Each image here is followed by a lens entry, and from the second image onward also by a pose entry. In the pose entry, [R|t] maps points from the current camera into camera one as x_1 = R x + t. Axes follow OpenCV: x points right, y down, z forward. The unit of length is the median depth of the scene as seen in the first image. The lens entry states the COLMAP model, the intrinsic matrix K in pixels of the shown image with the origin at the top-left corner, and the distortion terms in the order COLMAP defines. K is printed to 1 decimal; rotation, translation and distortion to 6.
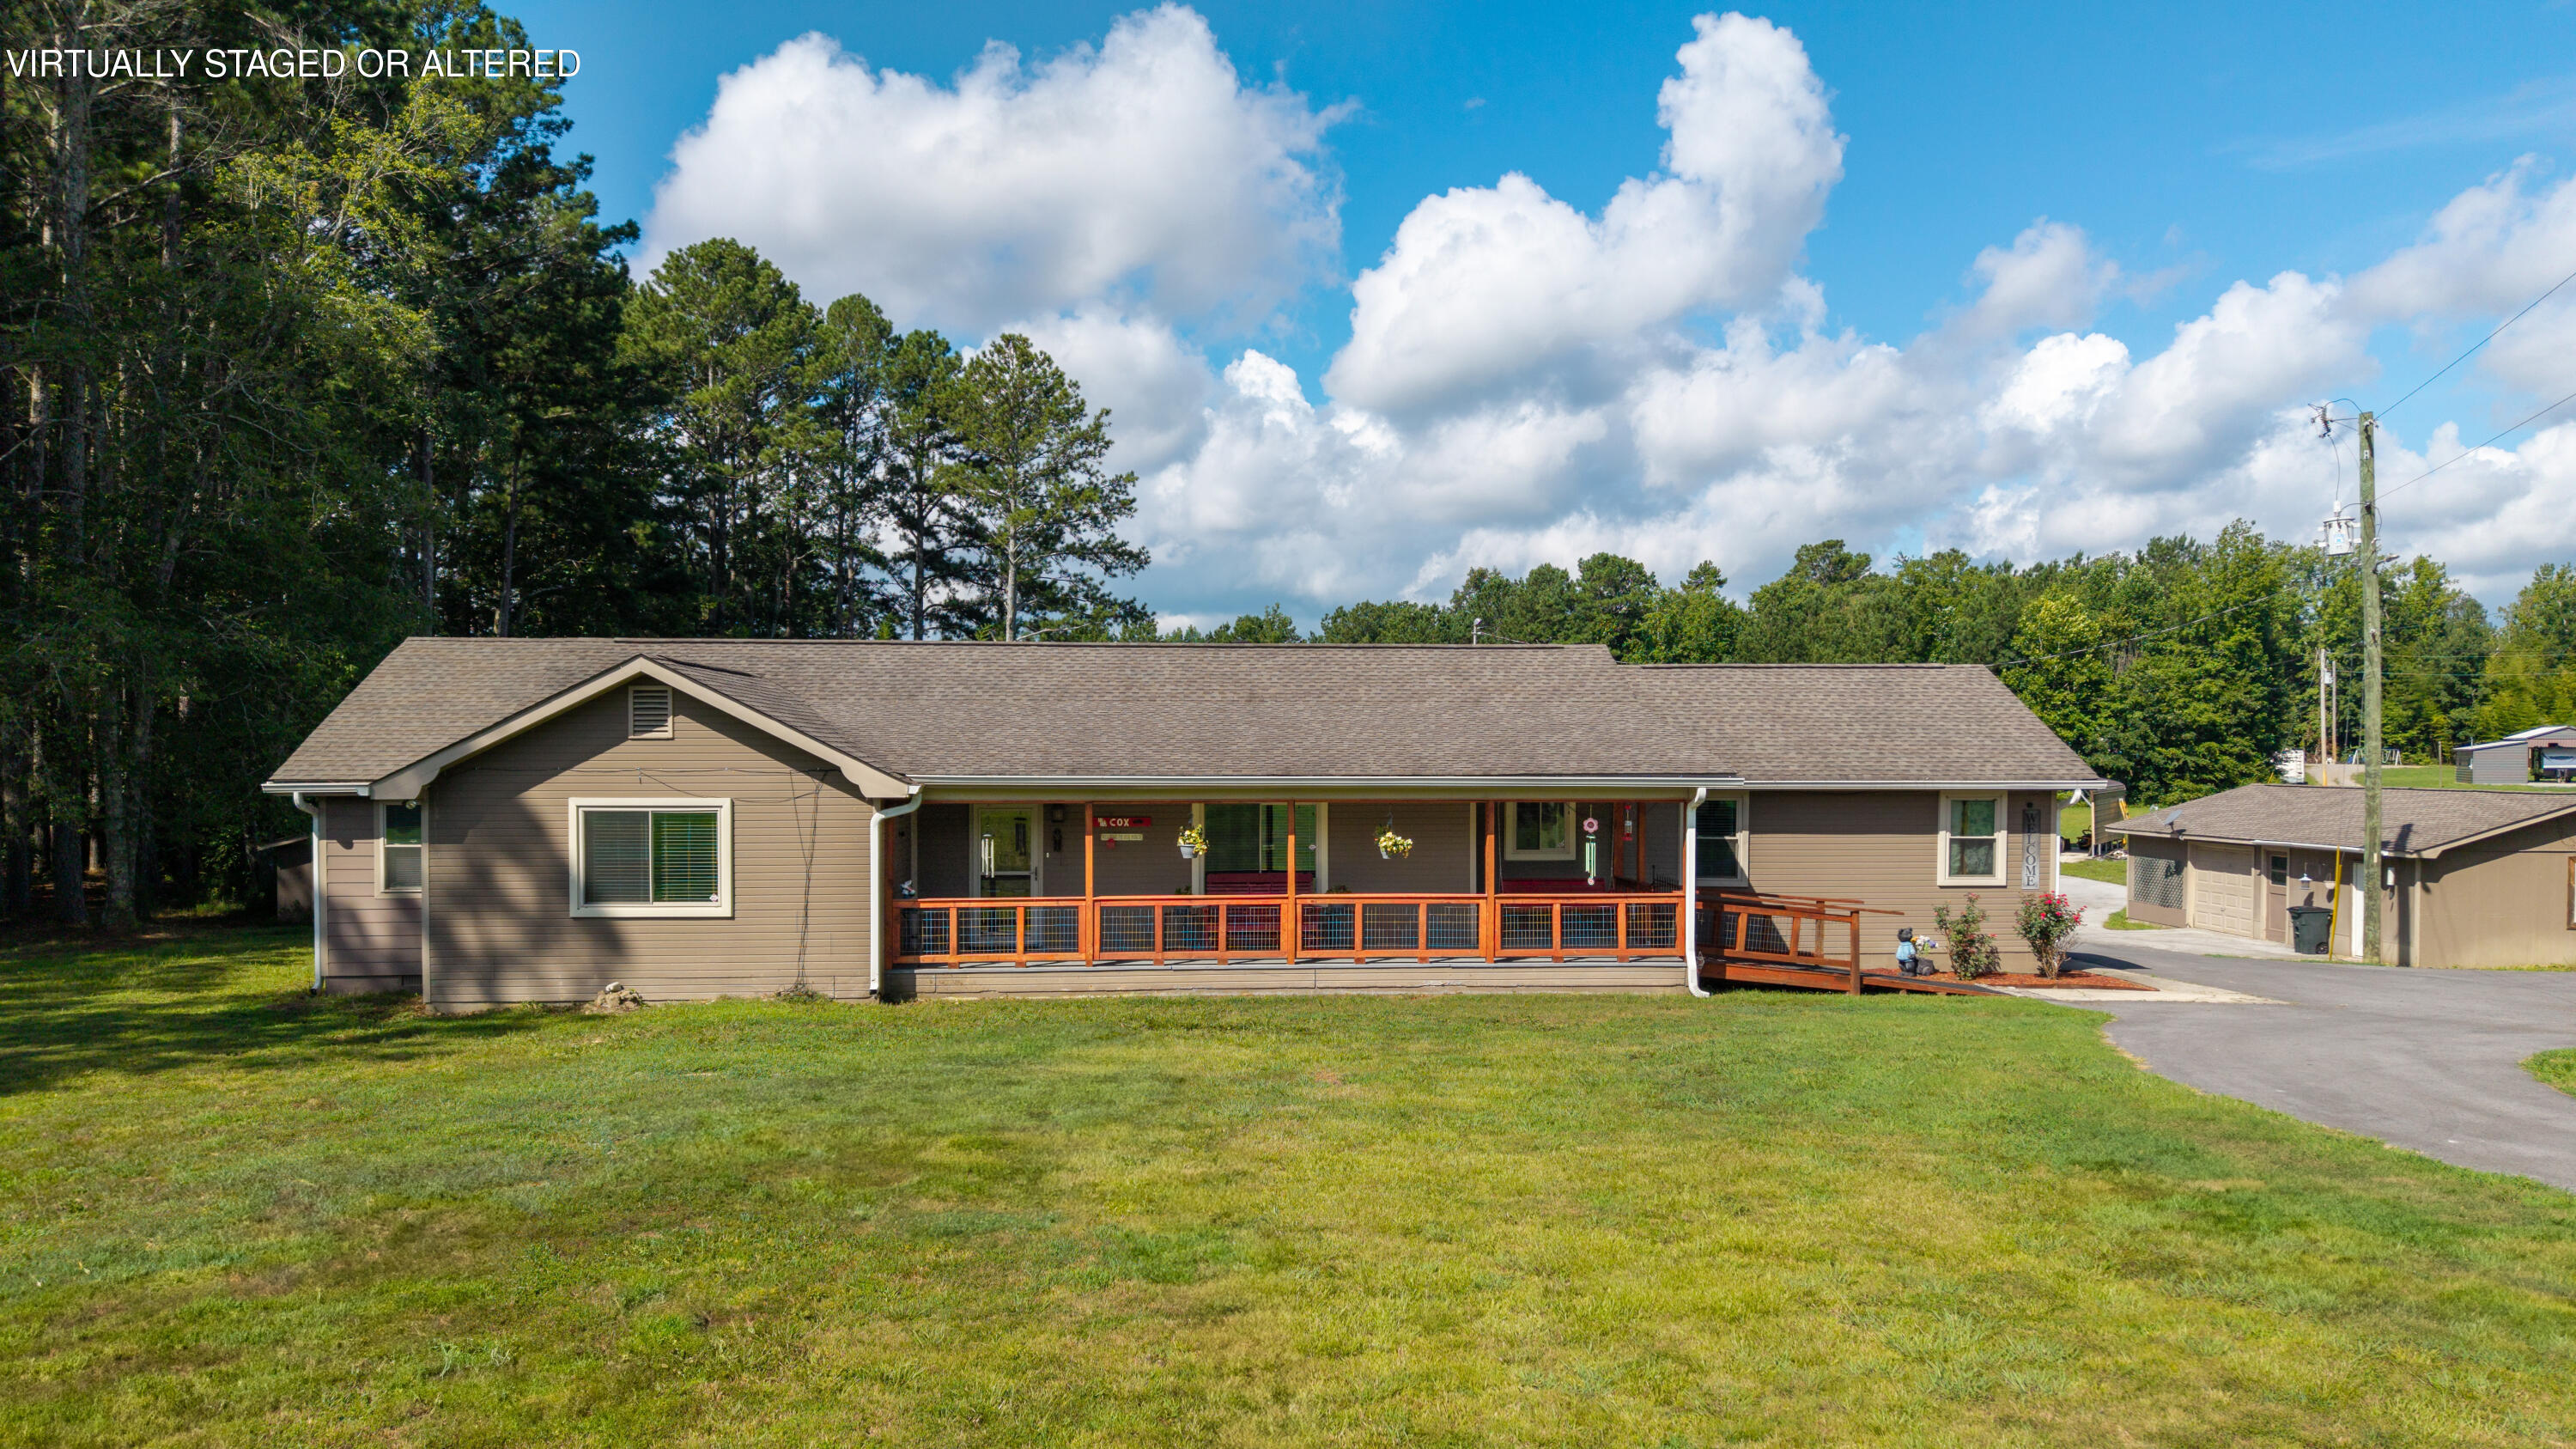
lens RADIAL K [[1724.0, 0, 1272.1], [0, 1724.0, 722.0], [0, 0, 1]] dist [0.071111, -0.093218]
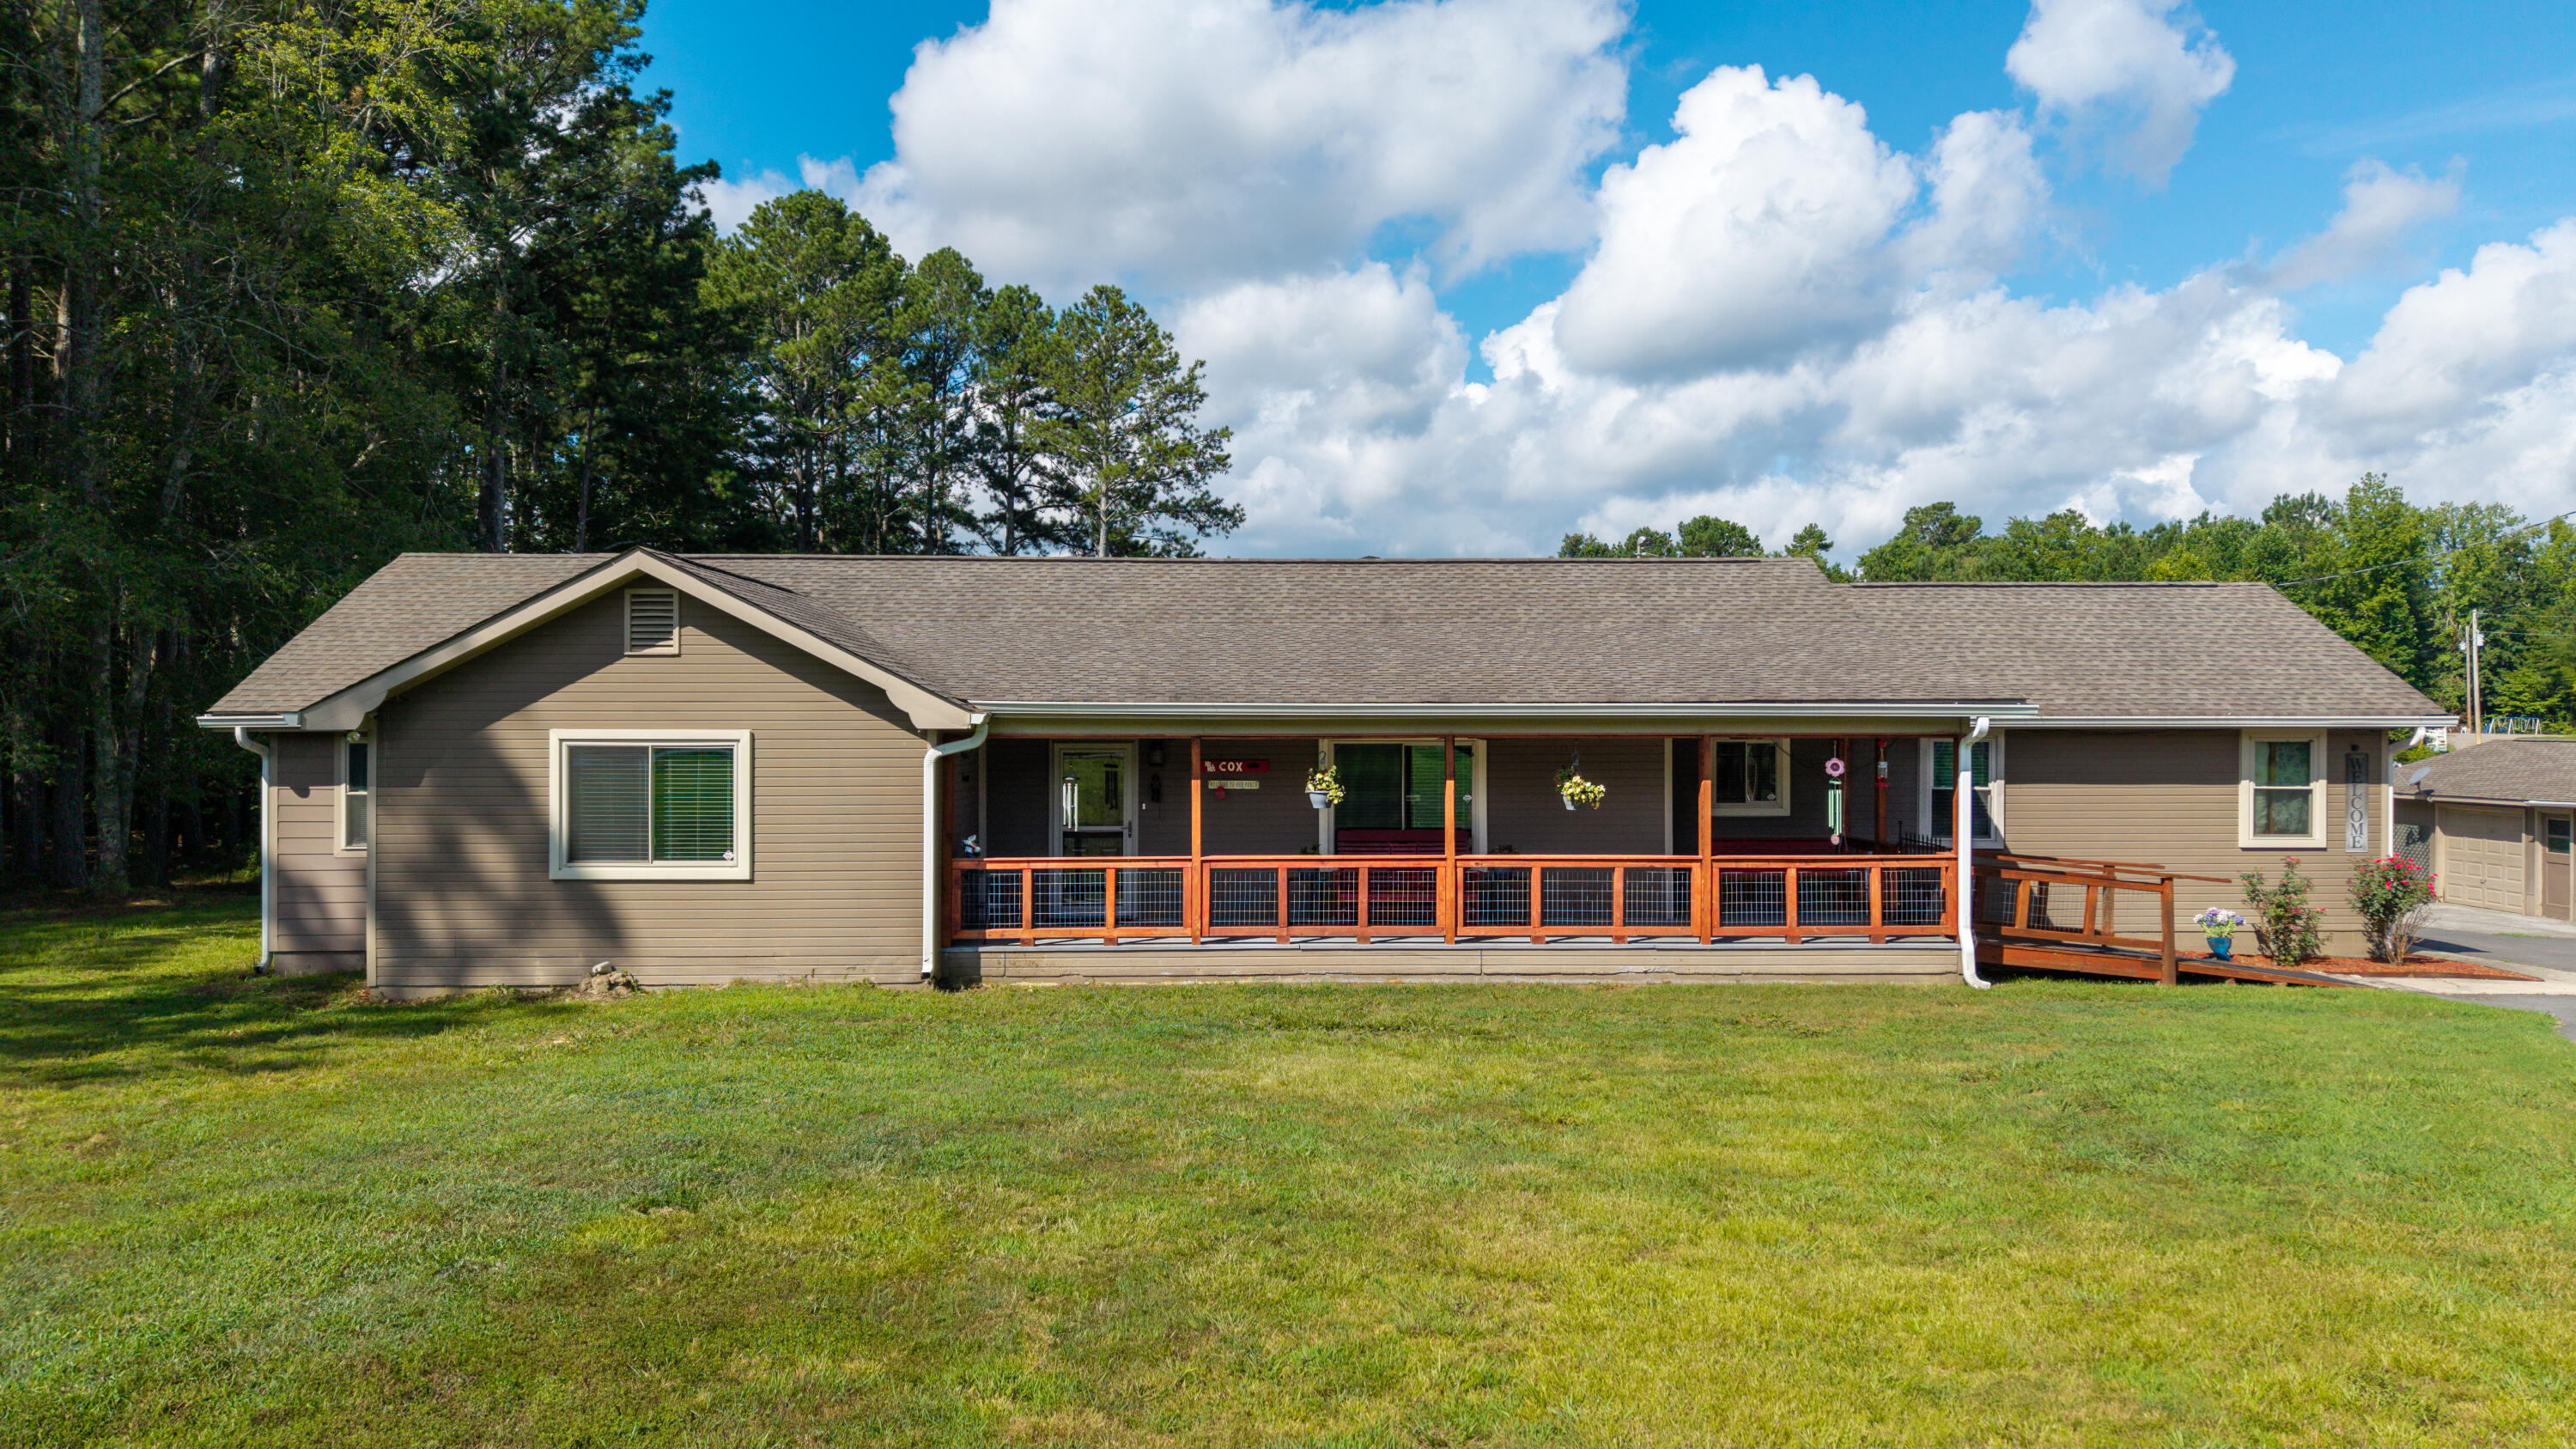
lens RADIAL K [[1704.5, 0, 1288.2], [0, 1704.5, 629.5], [0, 0, 1]] dist [0.047102, -0.051624]
pose [[0.999129, -0.003321, -0.041600, -0.026148], [0.001695, 0.999235, -0.039064, 0.023440], [0.041698, 0.038959, 0.998370, 0.181663]]
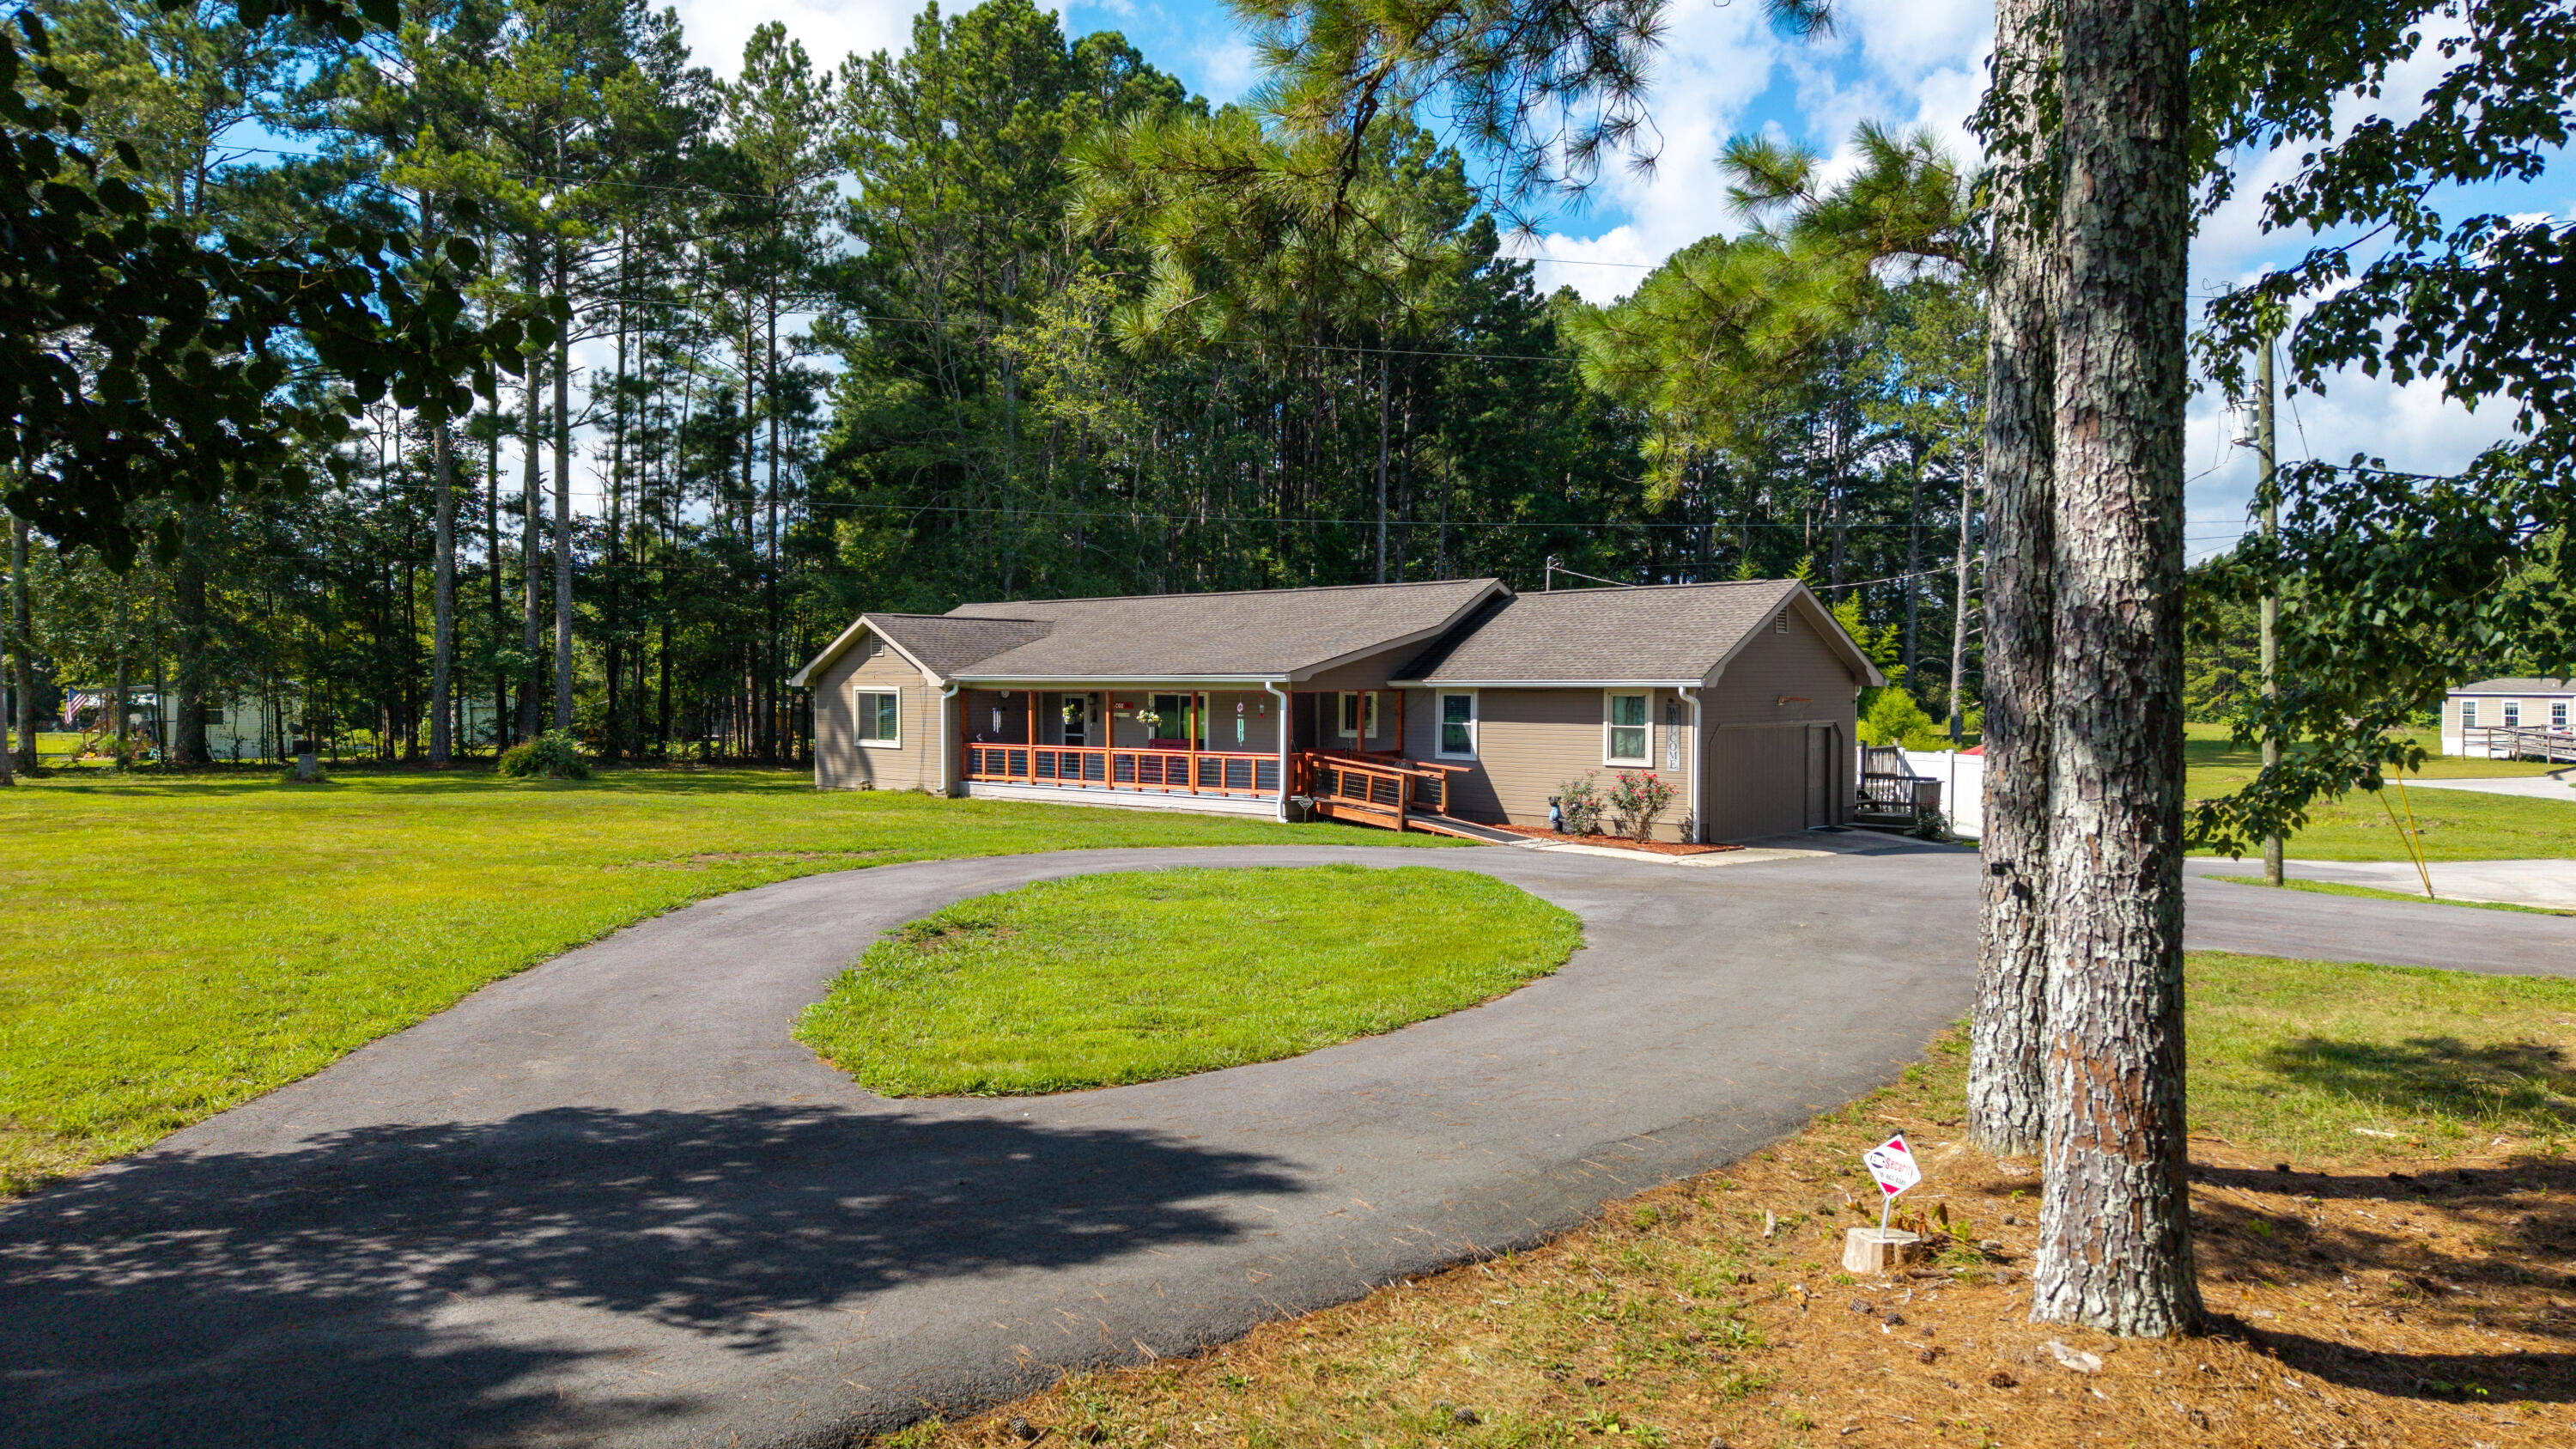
lens RADIAL K [[1745.0, 0, 1311.2], [0, 1745.0, 712.6], [0, 0, 1]] dist [0.004638, -0.003282]
pose [[0.687696, 0.010174, -0.725928, 1.151193], [0.009108, 0.999702, 0.022639, 0.026772], [0.725942, -0.022180, 0.687398, 0.000633]]
